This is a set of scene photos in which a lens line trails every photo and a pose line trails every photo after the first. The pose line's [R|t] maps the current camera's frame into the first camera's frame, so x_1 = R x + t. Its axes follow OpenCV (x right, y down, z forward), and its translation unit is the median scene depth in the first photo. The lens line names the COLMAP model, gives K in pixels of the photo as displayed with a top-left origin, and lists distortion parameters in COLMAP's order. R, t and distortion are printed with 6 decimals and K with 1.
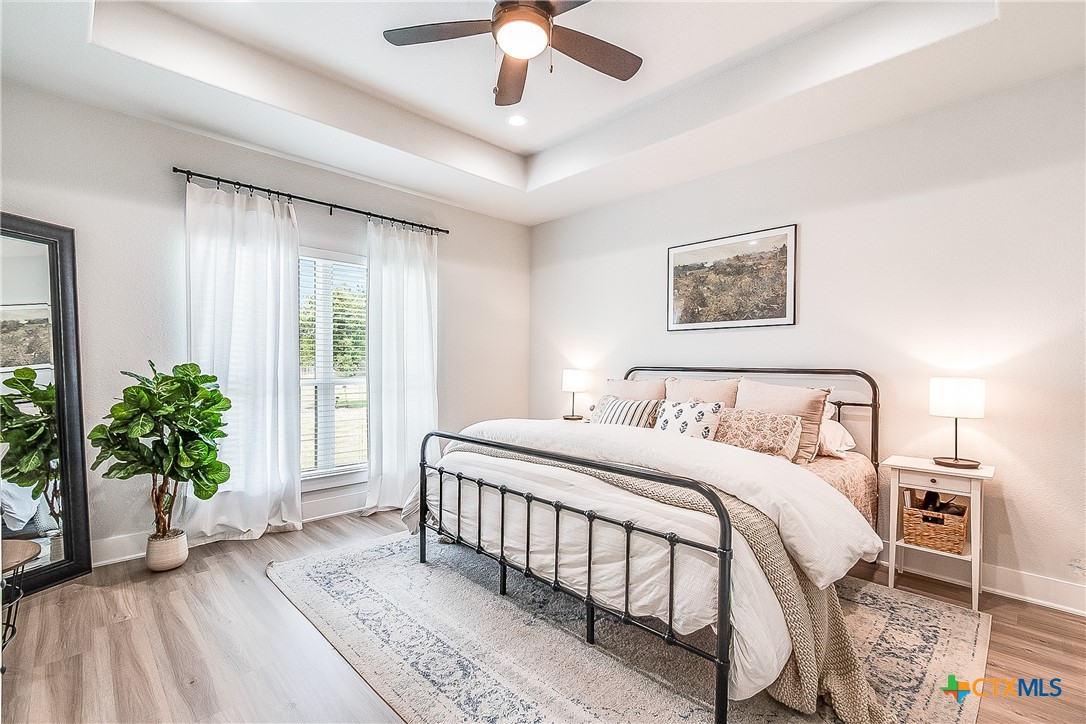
lens RADIAL K [[485.4, 0, 545.4], [0, 485.4, 372.4], [0, 0, 1]] dist [0.005283, -0.000191]
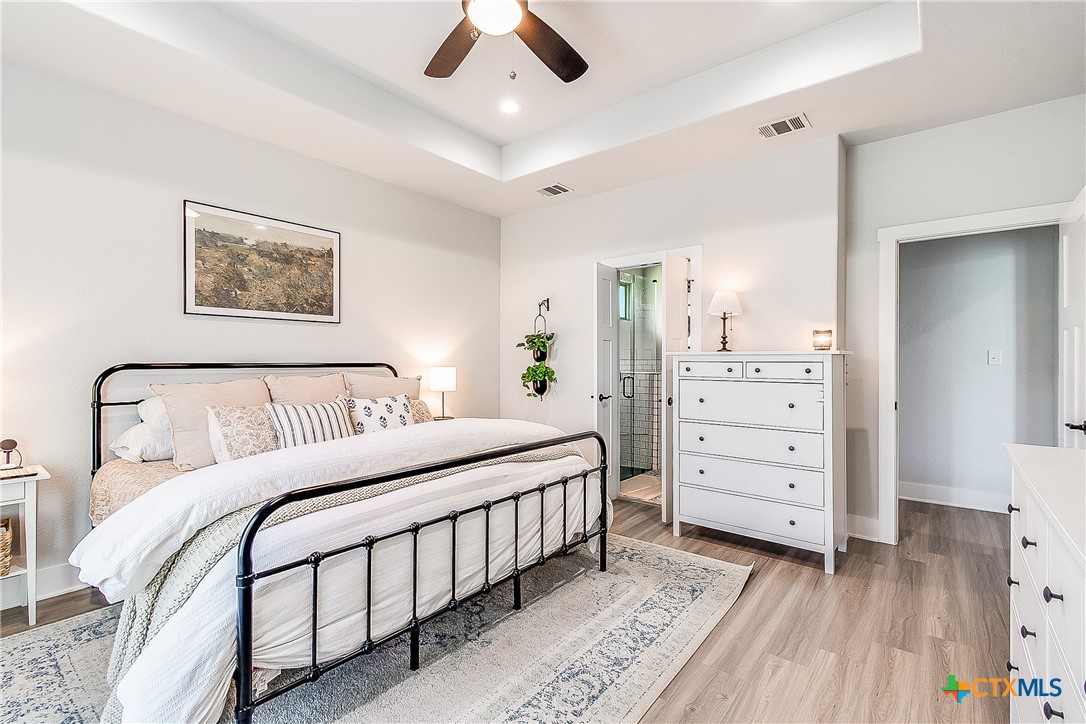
lens RADIAL K [[485.4, 0, 544.4], [0, 485.4, 359.1], [0, 0, 1]] dist [0.005283, -0.000191]
pose [[-0.114381, -0.005989, 0.993419, -0.638088], [0.016248, 0.999837, 0.007899, -0.017349], [-0.993304, 0.017045, -0.114265, 0.658879]]
